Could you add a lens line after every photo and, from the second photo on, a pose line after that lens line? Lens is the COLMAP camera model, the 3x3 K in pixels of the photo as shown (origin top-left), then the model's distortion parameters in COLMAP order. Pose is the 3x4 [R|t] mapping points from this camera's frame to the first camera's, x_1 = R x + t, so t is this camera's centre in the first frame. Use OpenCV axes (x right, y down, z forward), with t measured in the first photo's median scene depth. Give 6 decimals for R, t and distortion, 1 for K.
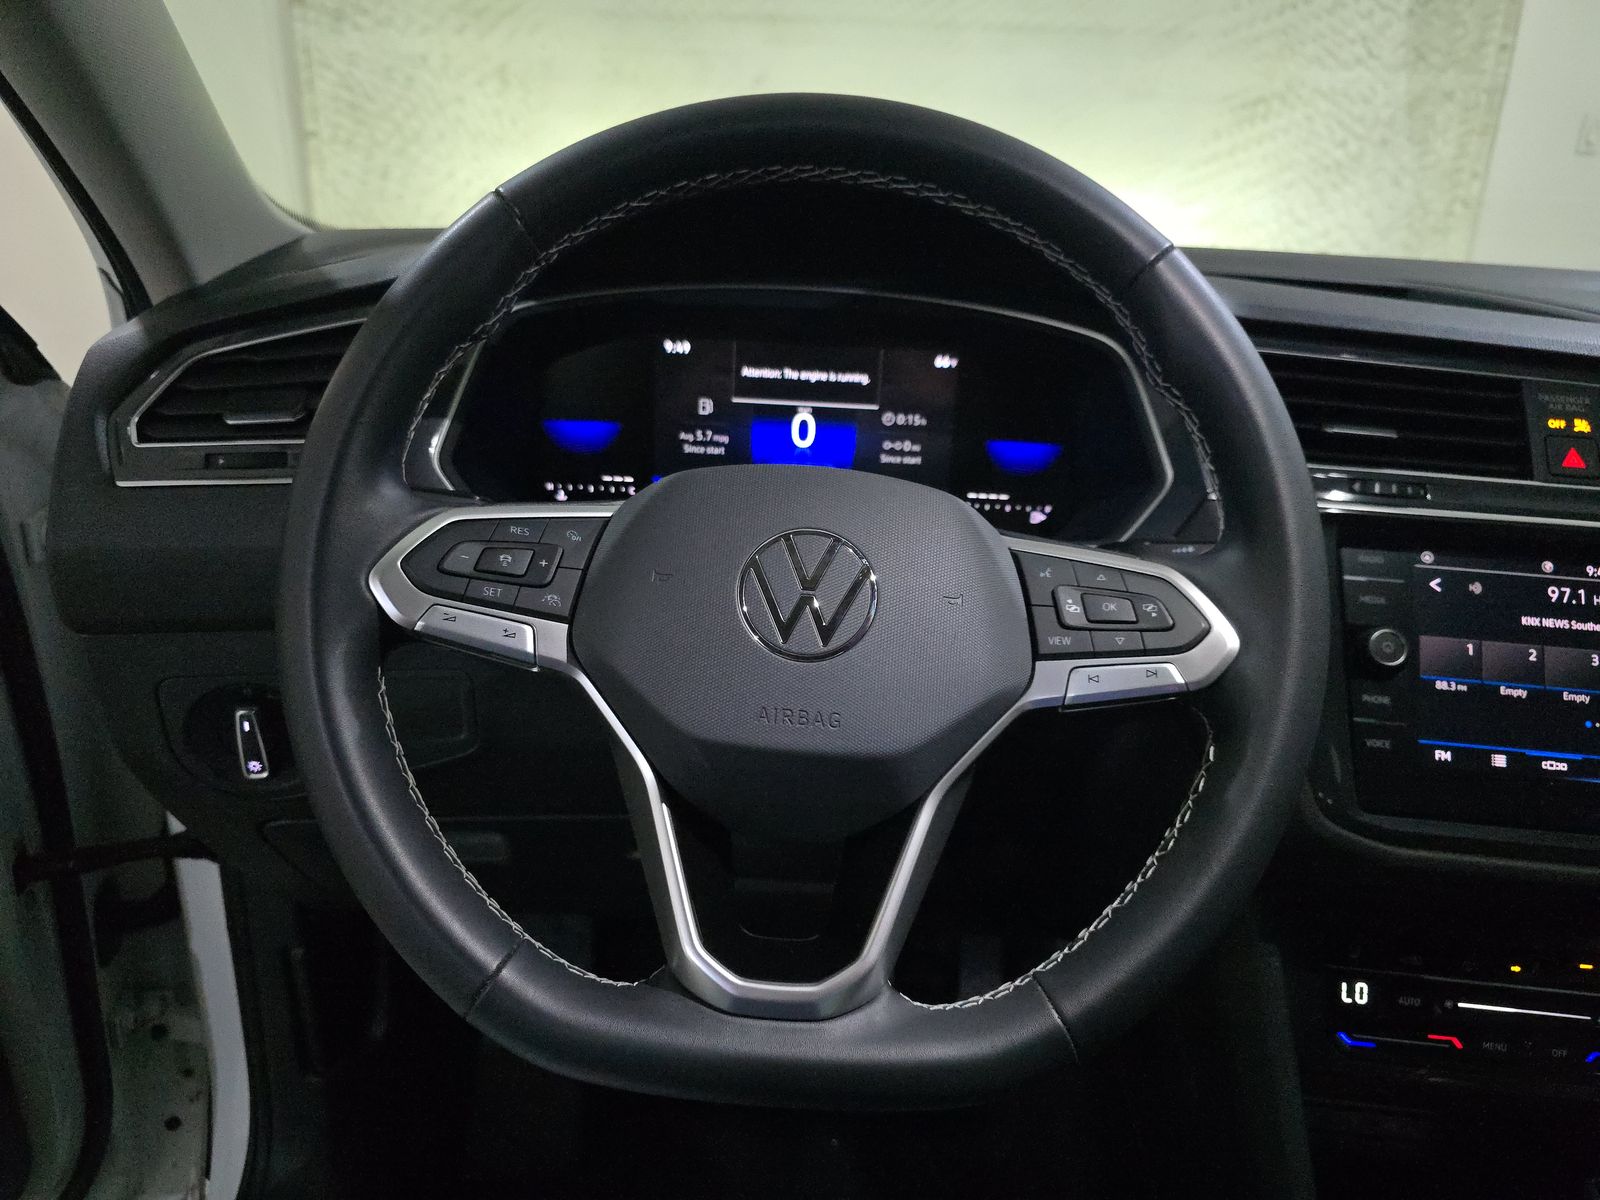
lens RADIAL K [[1058.6, 0, 787.3], [0, 1058.6, 583.3], [0, 0, 1]] dist [0.068381, -0.055751]
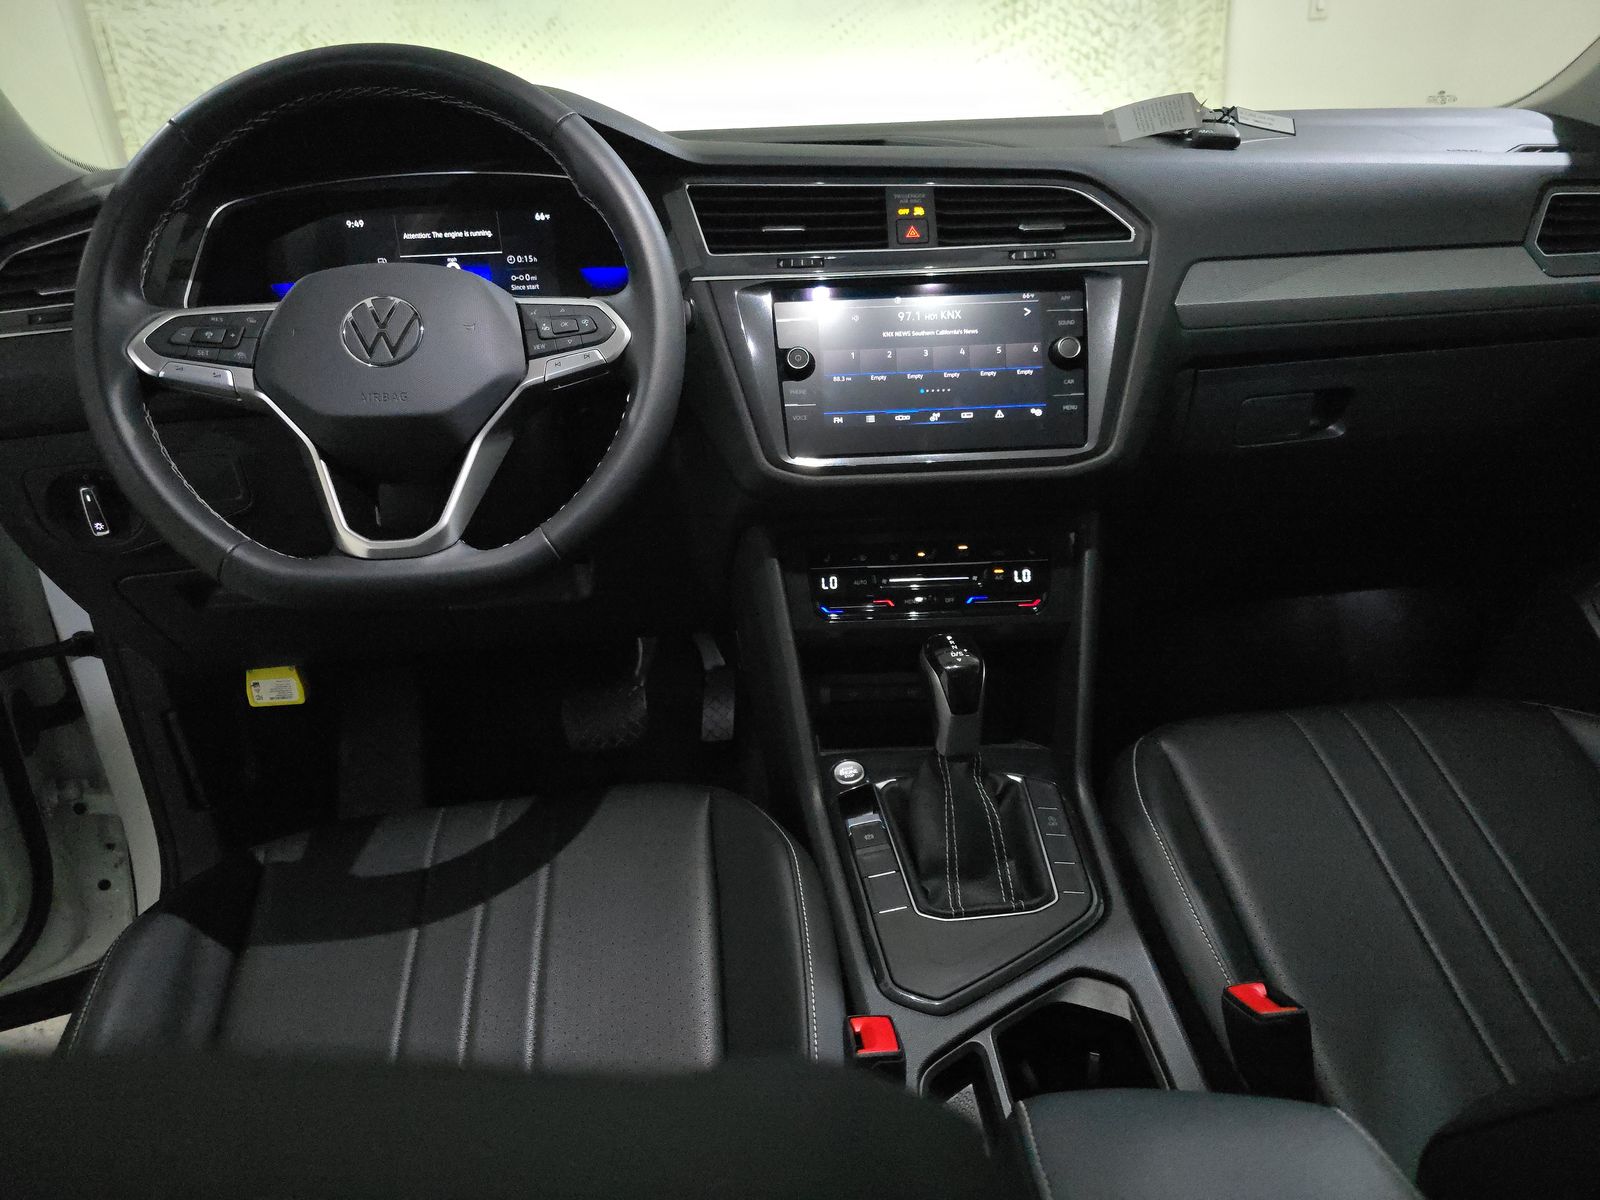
lens RADIAL K [[1103.4, 0, 800.0], [0, 1103.4, 600.0], [0, 0, 1]] dist [0.031675, -0.006378]
pose [[0.990347, -0.125361, 0.059142, 0.400533], [0.122088, 0.990935, 0.056058, 0.322057], [-0.065634, -0.048296, 0.996674, -0.679023]]
